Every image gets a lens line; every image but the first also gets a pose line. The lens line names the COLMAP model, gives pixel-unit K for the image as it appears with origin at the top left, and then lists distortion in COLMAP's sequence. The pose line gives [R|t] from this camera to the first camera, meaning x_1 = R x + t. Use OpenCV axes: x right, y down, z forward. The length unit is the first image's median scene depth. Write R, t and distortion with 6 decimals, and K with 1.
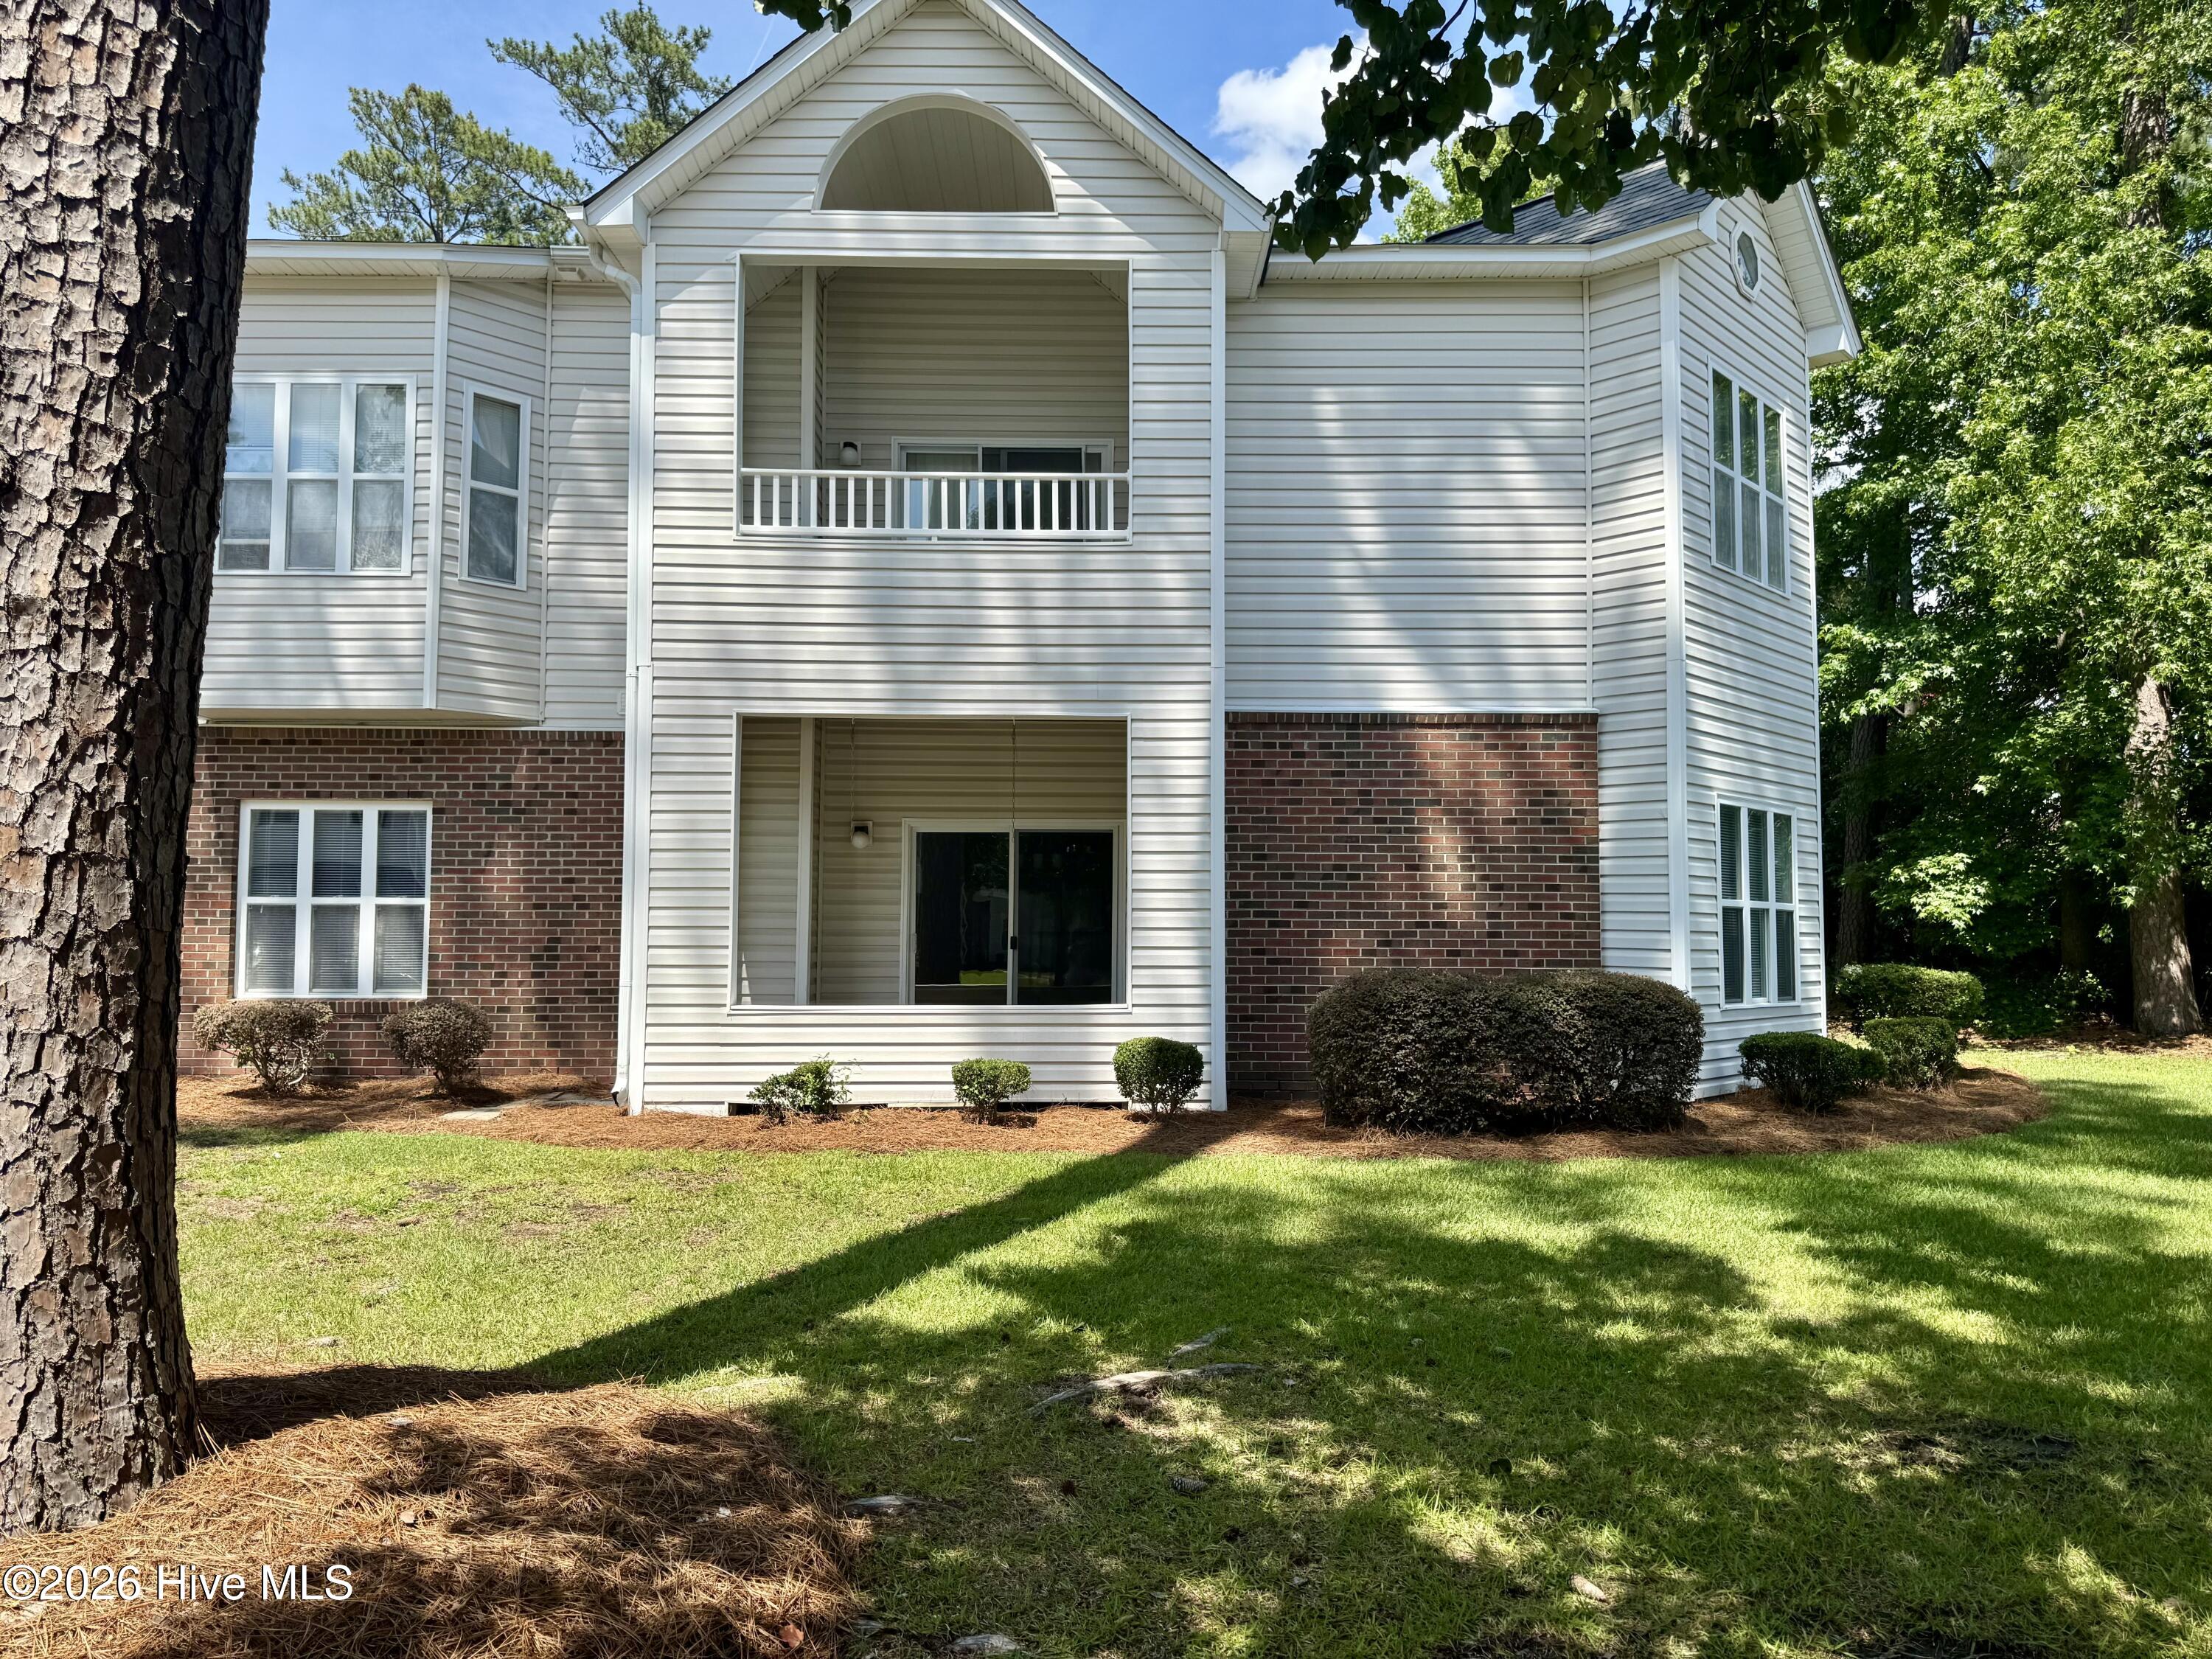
lens RADIAL K [[1531.0, 0, 1101.5], [0, 1531.0, 837.1], [0, 0, 1]] dist [0.108440, -0.185782]
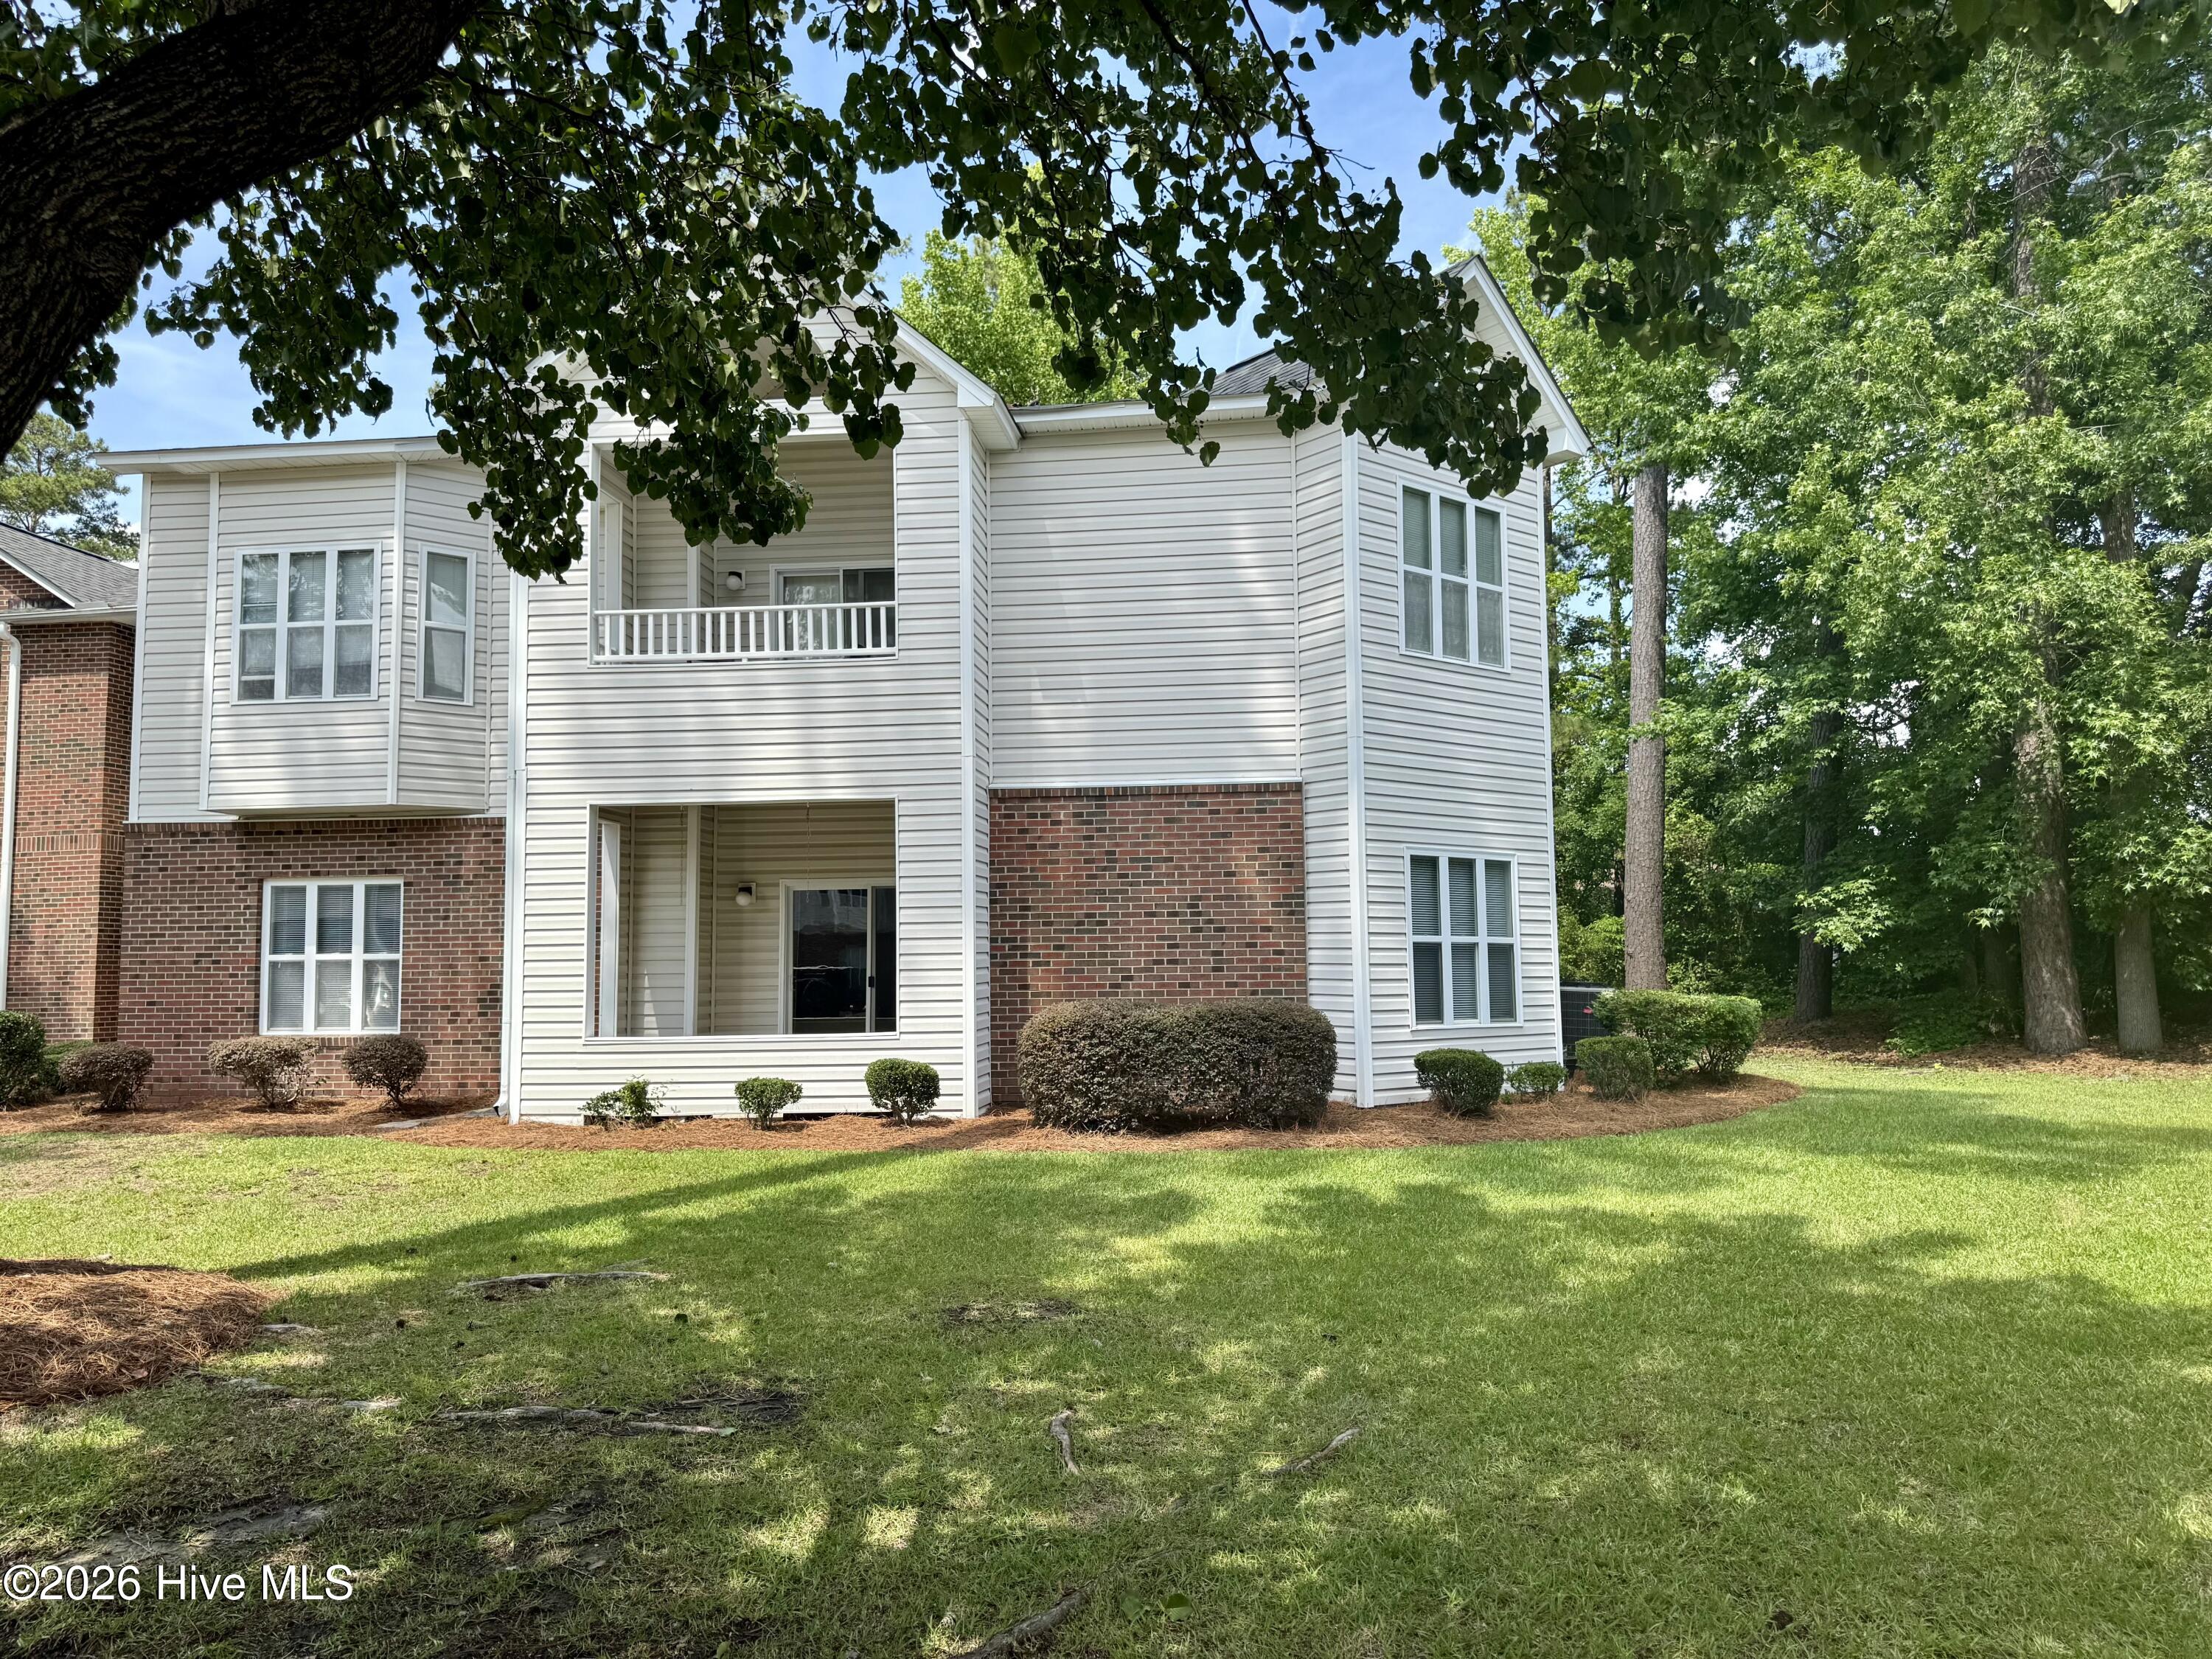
lens RADIAL K [[1498.0, 0, 1107.0], [0, 1498.0, 842.0], [0, 0, 1]] dist [0.122720, -0.231668]
pose [[0.992295, -0.026412, -0.121053, 0.310859], [0.024399, 0.999539, -0.018077, -0.016266], [0.121474, 0.014984, 0.992481, -0.166683]]
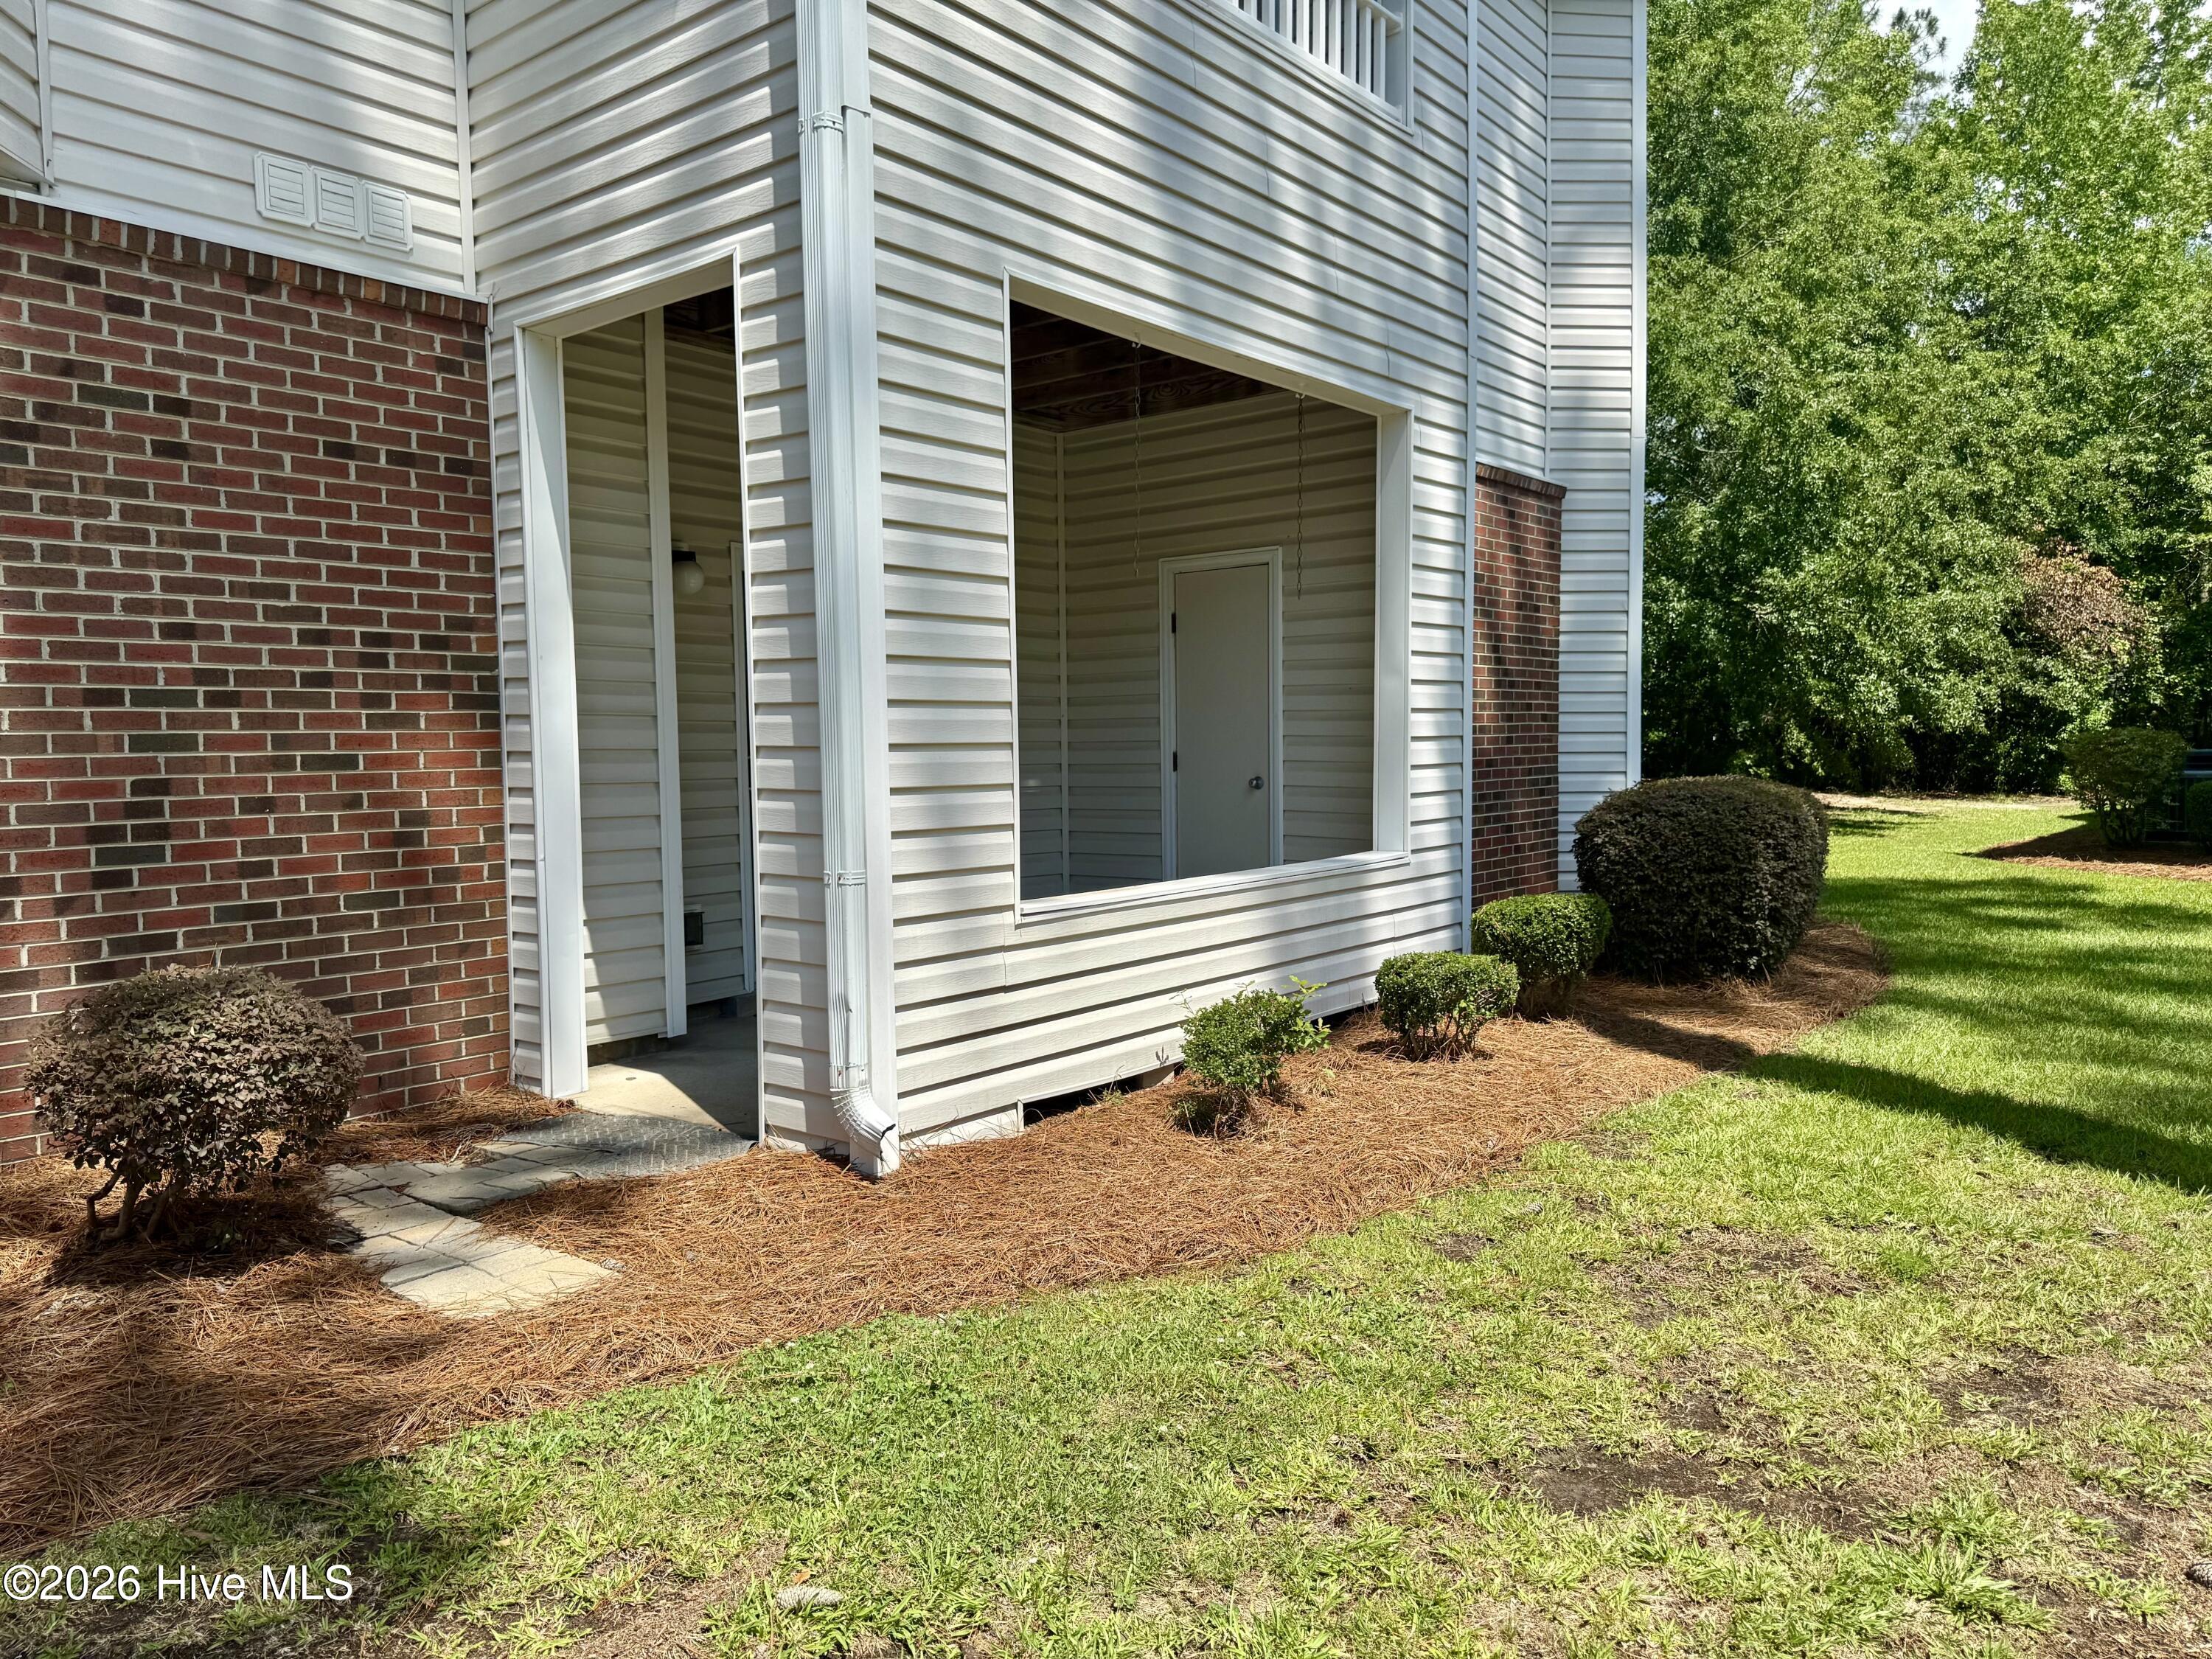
lens RADIAL K [[1595.4, 0, 1106.0], [0, 1595.4, 829.5], [0, 0, 1]] dist [0.003966, -0.000188]
pose [[0.619372, -0.056548, 0.783058, -0.565164], [-0.032820, 0.994666, 0.097789, 0.033627], [-0.784411, -0.086267, 0.614212, 0.624886]]
